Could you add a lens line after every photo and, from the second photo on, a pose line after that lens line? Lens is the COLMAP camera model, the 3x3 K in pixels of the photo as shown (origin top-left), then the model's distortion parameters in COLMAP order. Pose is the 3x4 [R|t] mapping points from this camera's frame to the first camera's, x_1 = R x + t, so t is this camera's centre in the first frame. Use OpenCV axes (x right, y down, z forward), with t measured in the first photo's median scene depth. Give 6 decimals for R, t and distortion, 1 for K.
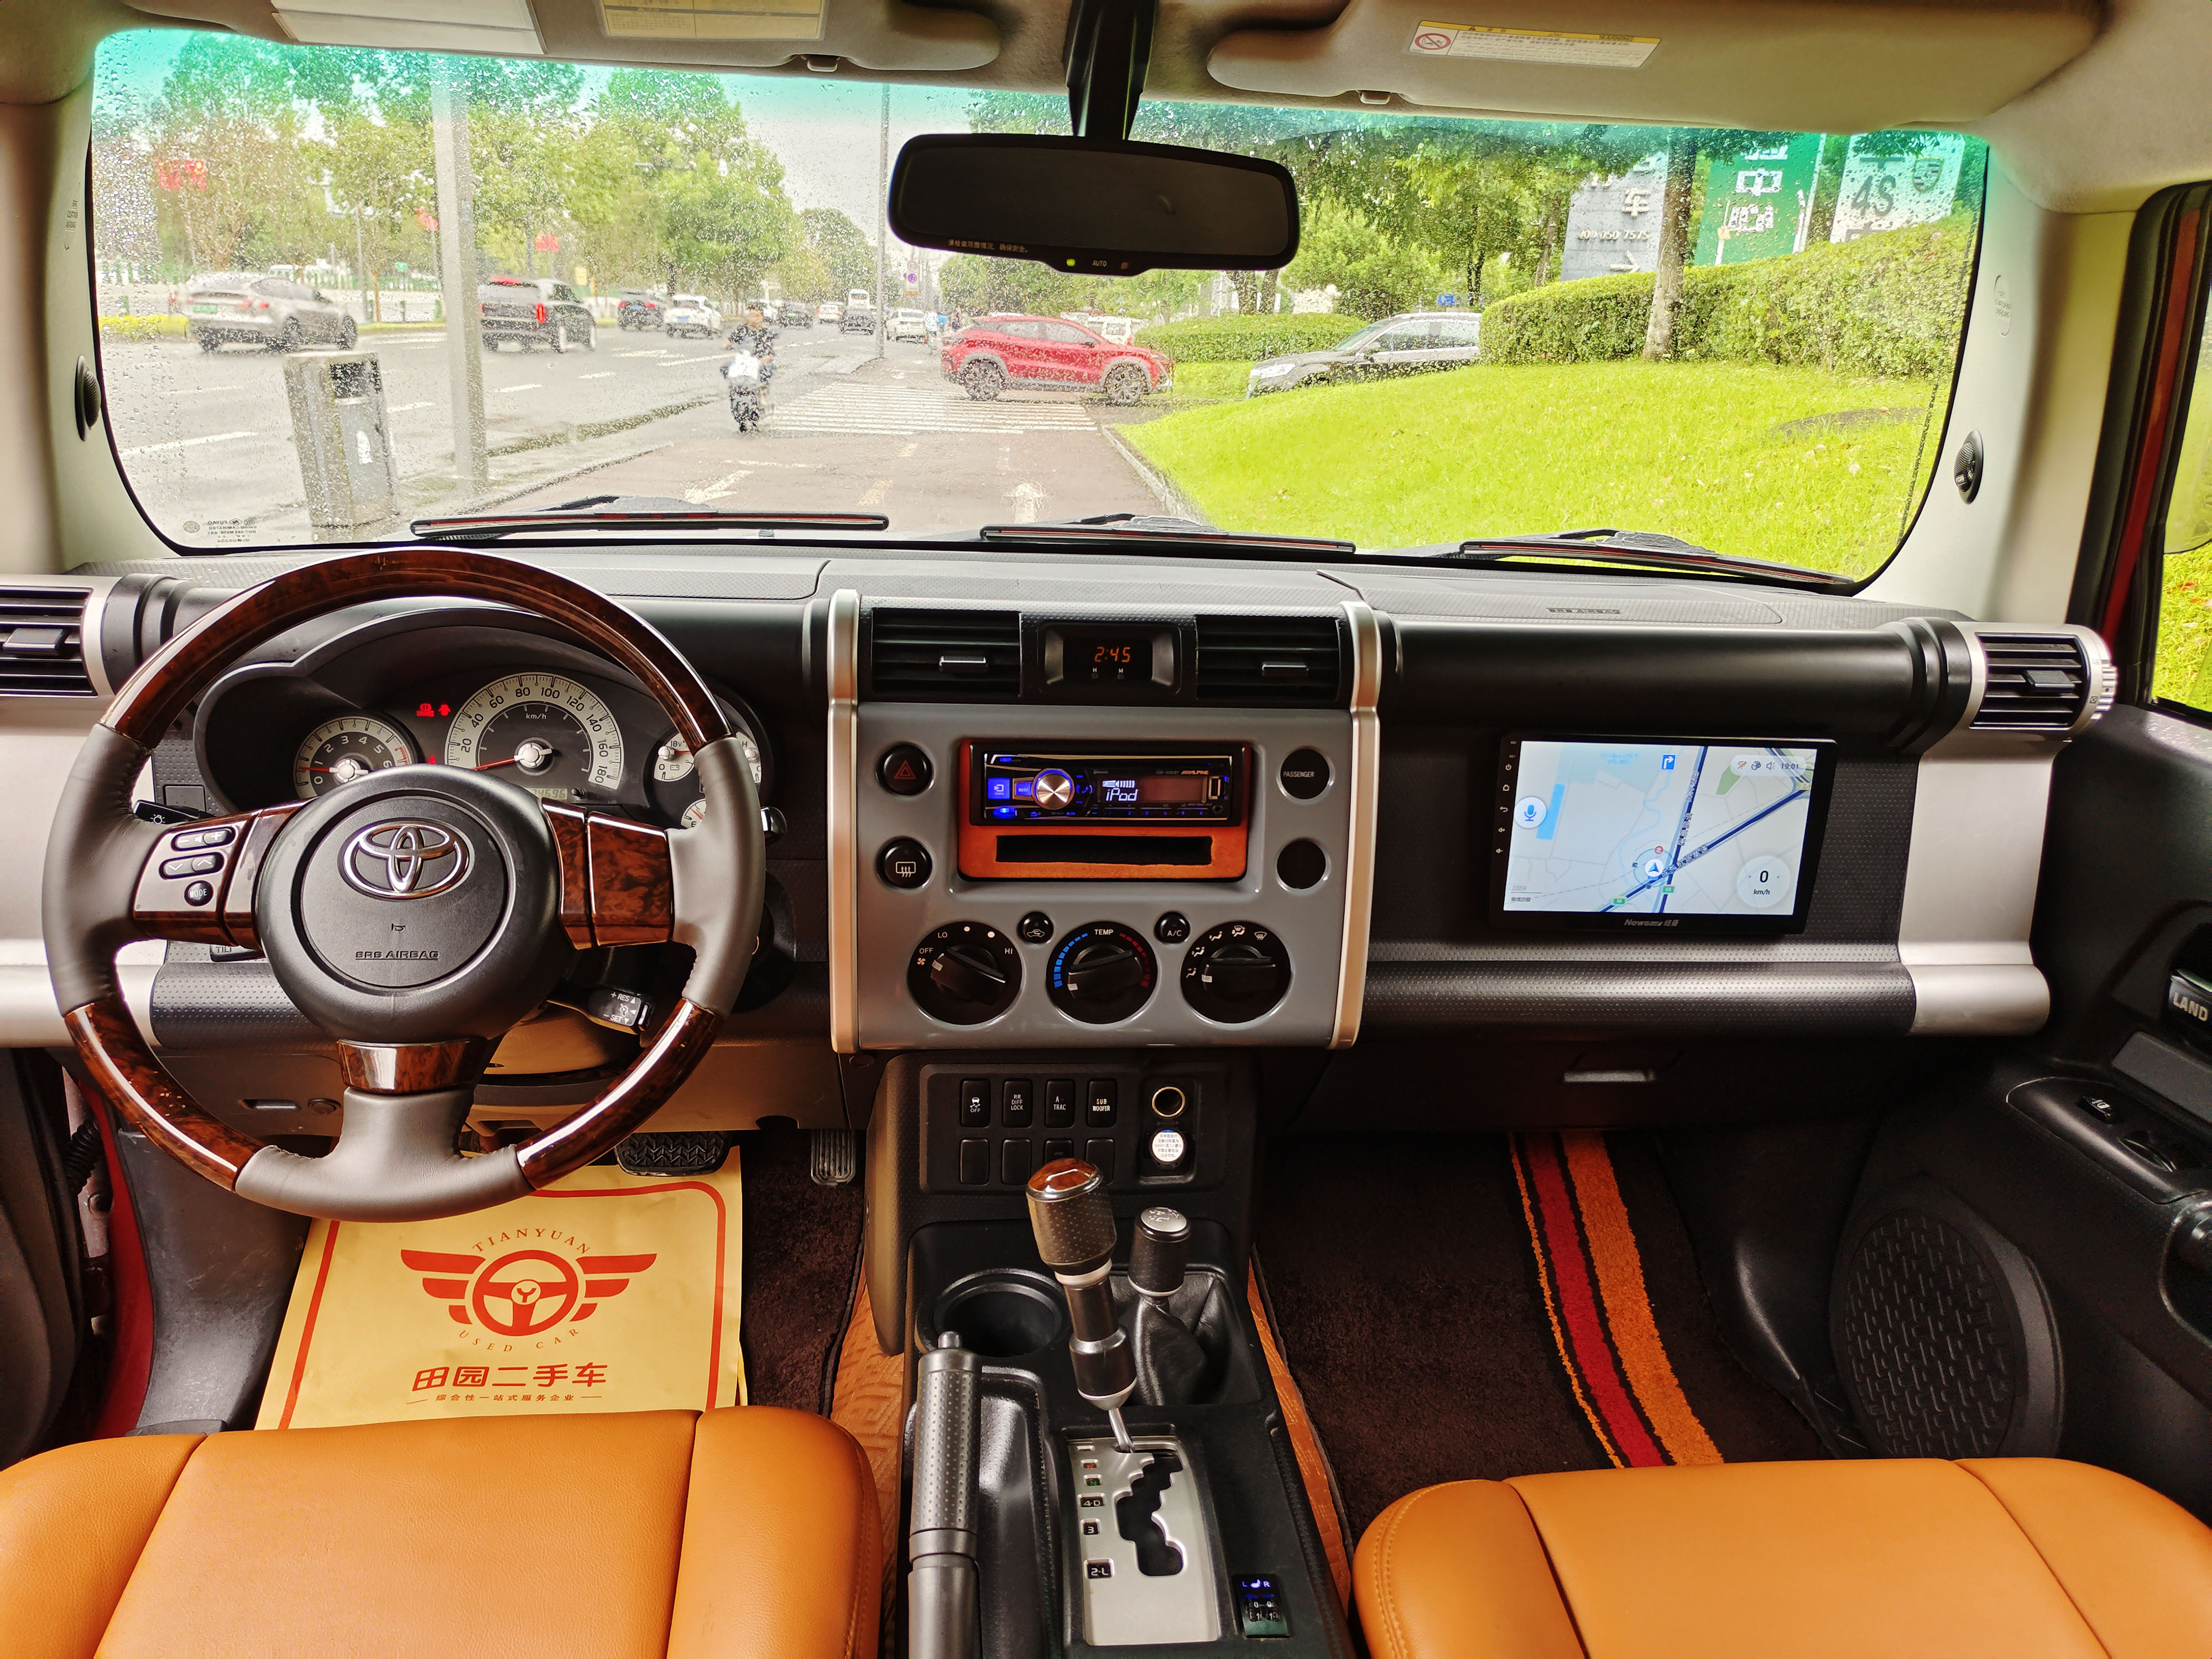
lens RADIAL K [[1530.1, 0, 1106.0], [0, 1530.1, 829.5], [0, 0, 1]] dist [0.039697, -0.033747]
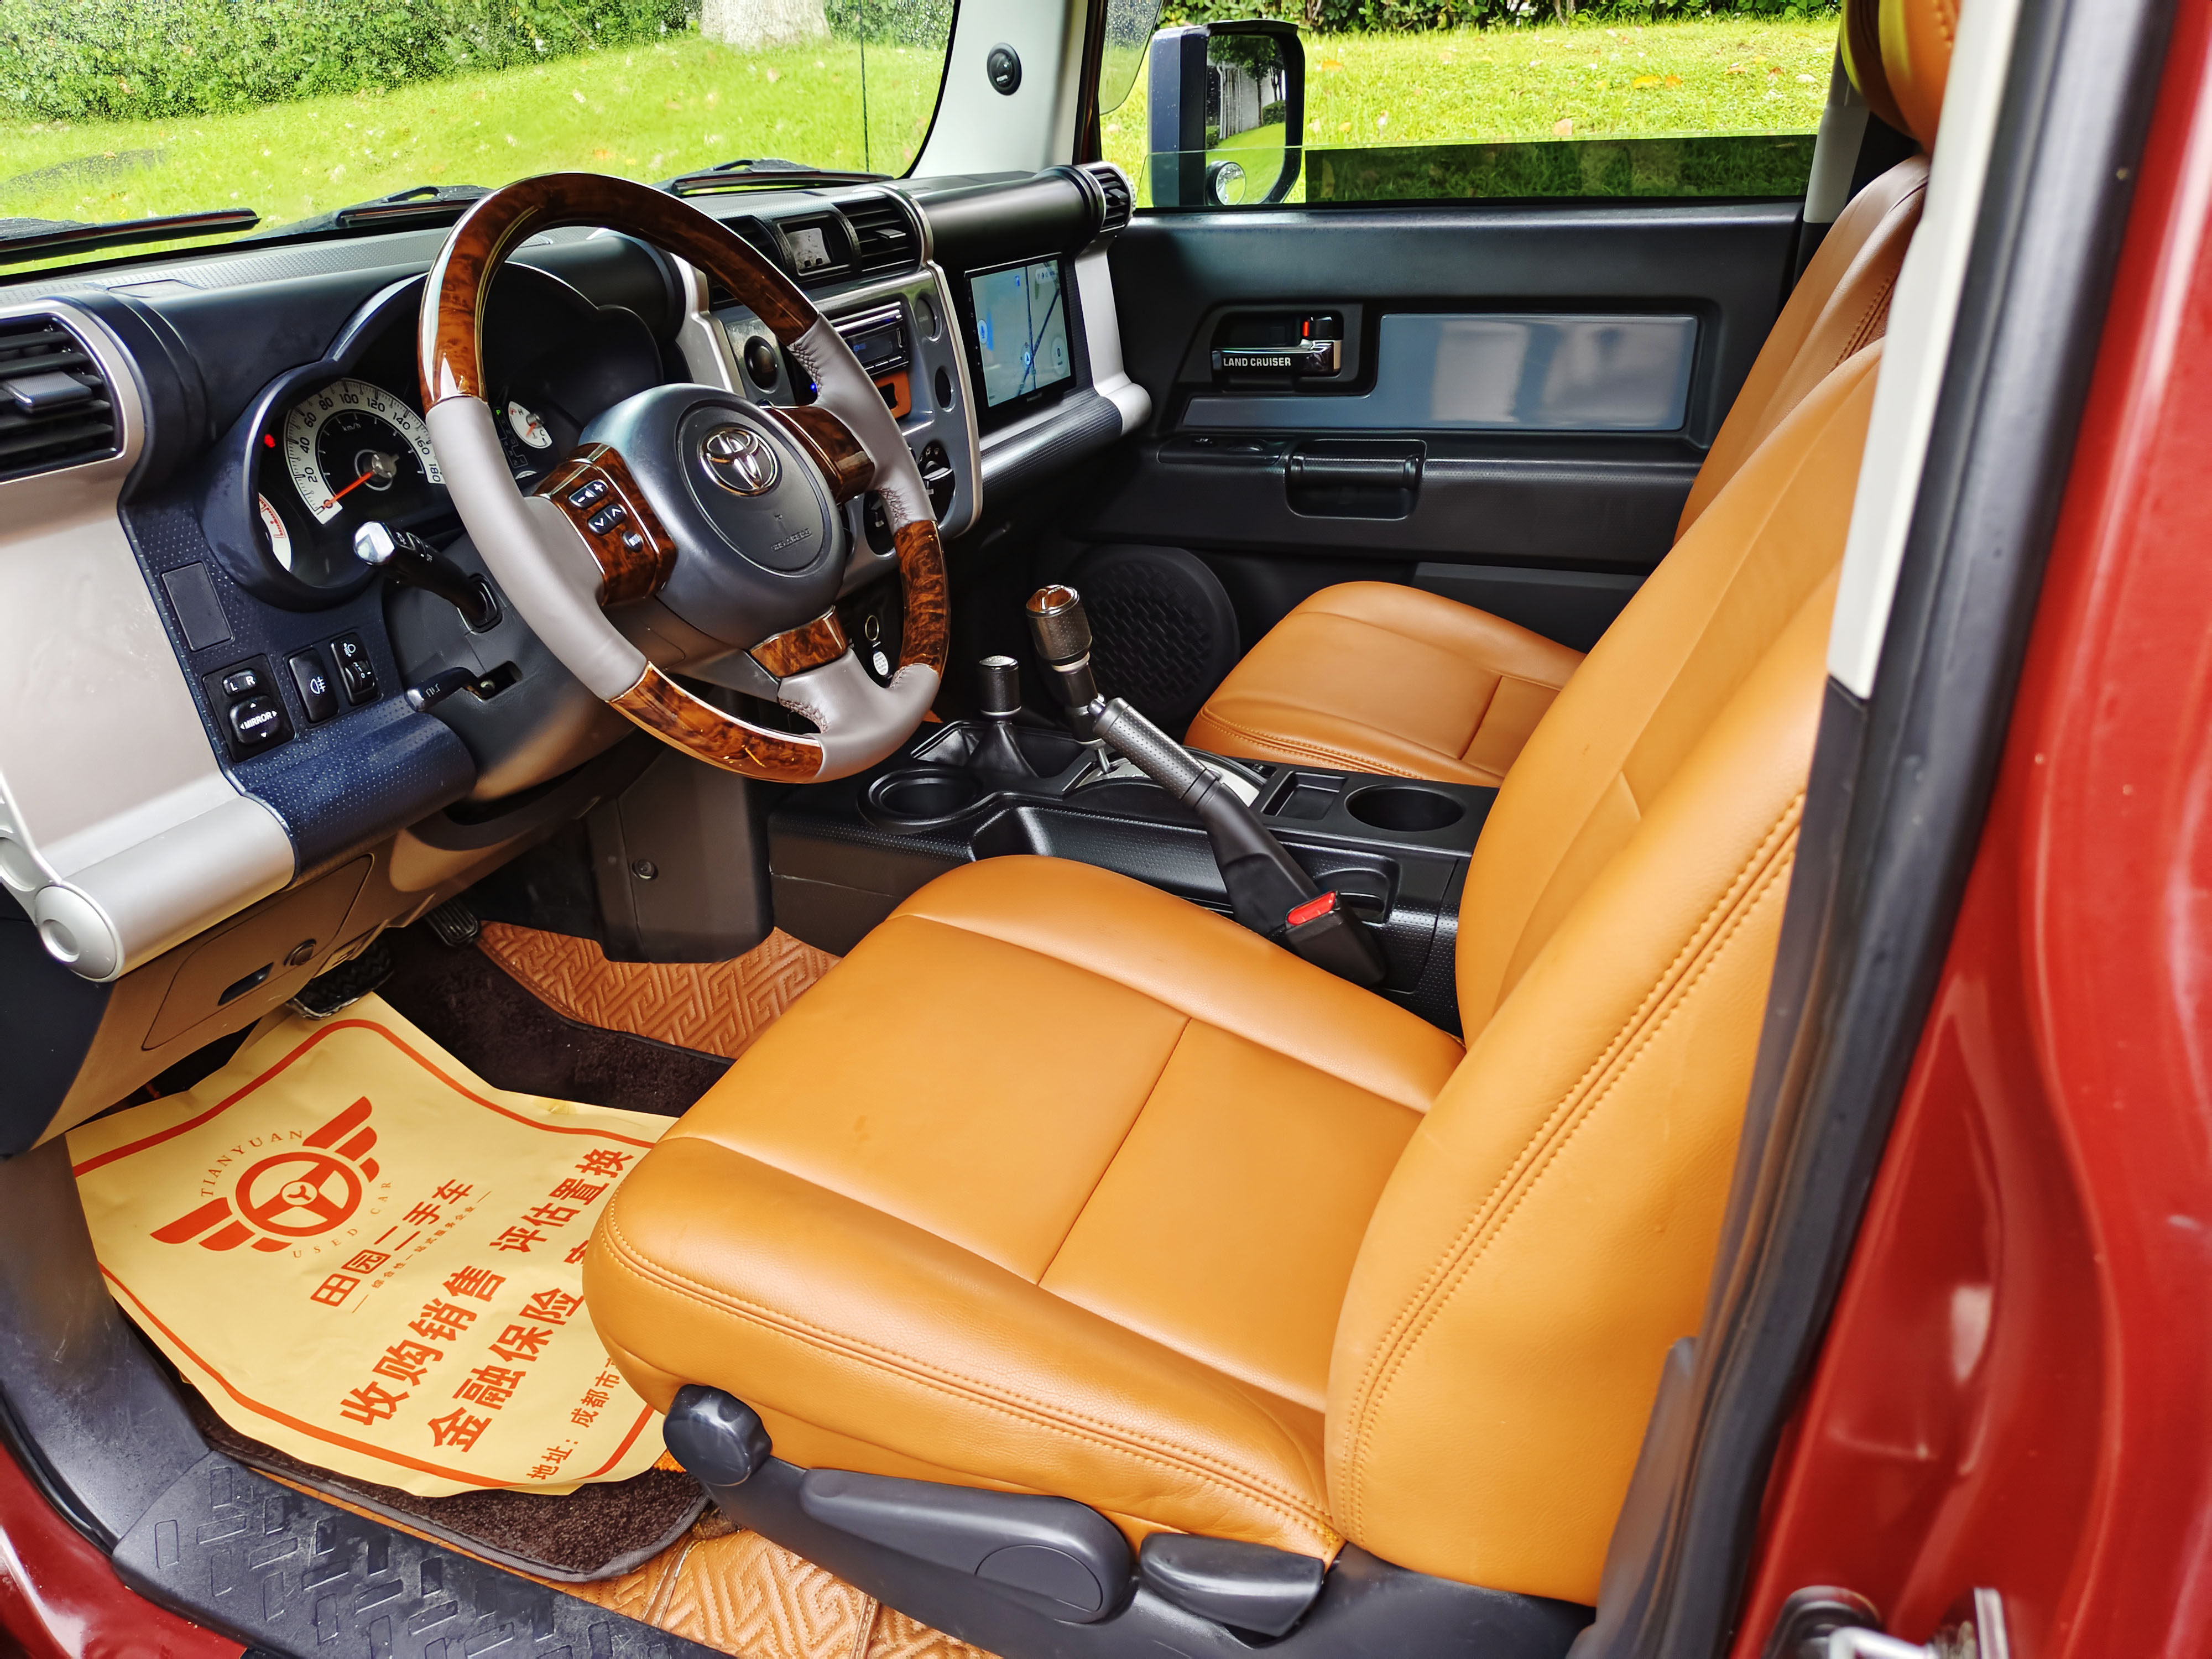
lens RADIAL K [[1530.1, 0, 1106.0], [0, 1530.1, 829.5], [0, 0, 1]] dist [0.039697, -0.033747]
pose [[0.463448, -0.432575, 0.773366, -0.762844], [0.324486, 0.894977, 0.306145, 0.002449], [-0.824576, 0.109064, 0.555140, 0.135636]]
